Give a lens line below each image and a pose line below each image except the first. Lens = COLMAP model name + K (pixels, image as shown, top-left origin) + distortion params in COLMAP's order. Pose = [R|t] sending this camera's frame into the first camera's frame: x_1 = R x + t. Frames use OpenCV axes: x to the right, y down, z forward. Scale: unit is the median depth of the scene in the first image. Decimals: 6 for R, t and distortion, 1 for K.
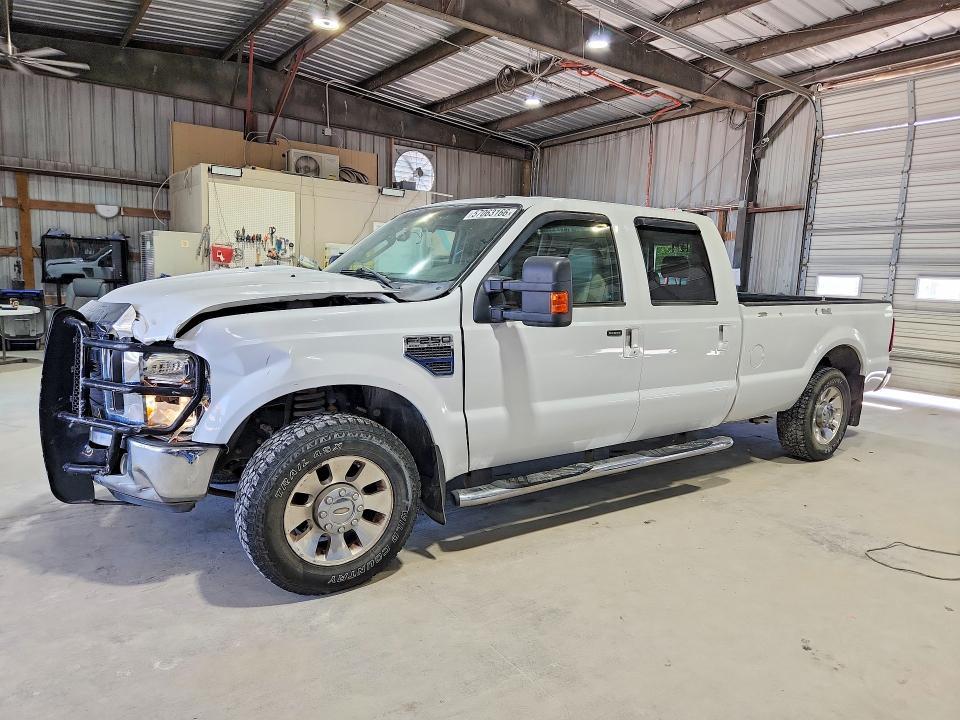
lens RADIAL K [[642.8, 0, 483.8], [0, 642.8, 359.9], [0, 0, 1]] dist [0.051712, -0.056631]
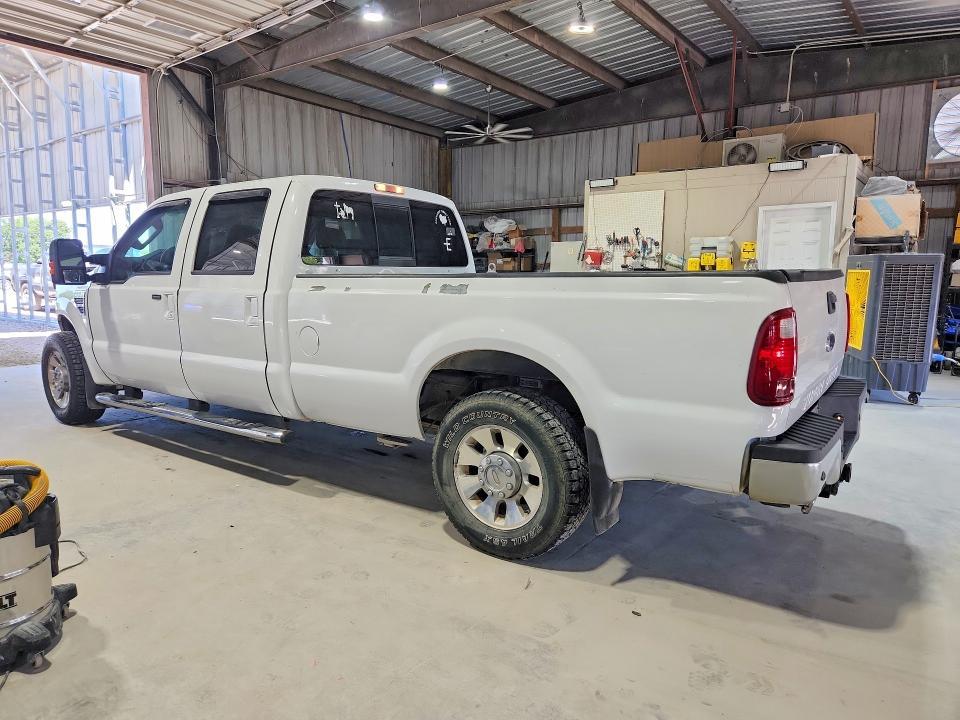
lens RADIAL K [[642.8, 0, 483.8], [0, 642.8, 359.9], [0, 0, 1]] dist [0.051712, -0.056631]
pose [[0.307800, 0.085821, -0.947573, 1.198392], [-0.111672, 0.992299, 0.053597, -0.048319], [0.944875, 0.089320, 0.315013, 0.928627]]
